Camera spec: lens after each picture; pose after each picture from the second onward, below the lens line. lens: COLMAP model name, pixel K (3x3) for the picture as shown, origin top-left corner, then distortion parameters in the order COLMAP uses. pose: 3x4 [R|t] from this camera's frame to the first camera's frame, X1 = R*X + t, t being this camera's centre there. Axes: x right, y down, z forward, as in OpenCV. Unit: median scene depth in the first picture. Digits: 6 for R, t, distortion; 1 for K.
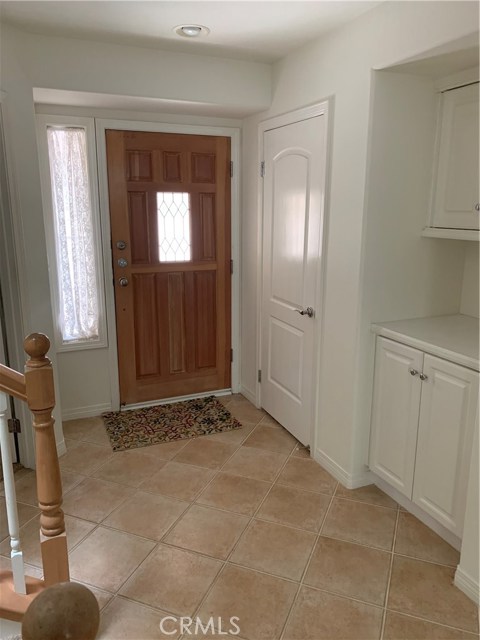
lens RADIAL K [[490.1, 0, 240.0], [0, 490.1, 320.0], [0, 0, 1]] dist [0.033063, -0.011075]
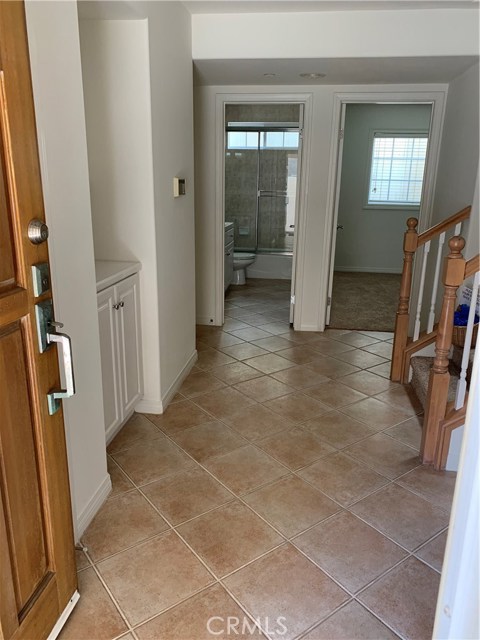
lens RADIAL K [[490.1, 0, 240.0], [0, 490.1, 320.0], [0, 0, 1]] dist [0.033063, -0.011075]
pose [[-0.853537, -0.156090, 0.497102, -0.263502], [0.103799, 0.884008, 0.455803, -0.209864], [-0.510588, 0.440643, -0.738331, 1.070088]]
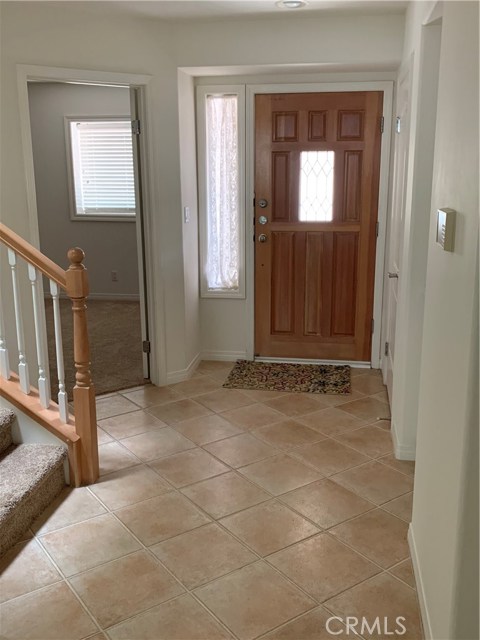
lens RADIAL K [[619.6, 0, 240.0], [0, 619.6, 320.0], [0, 0, 1]] dist [0.085254, -0.017517]
pose [[0.843916, 0.123273, -0.522120, 0.437448], [-0.117964, 0.992062, 0.043559, 0.044369], [0.523345, 0.024831, 0.851759, -0.158310]]
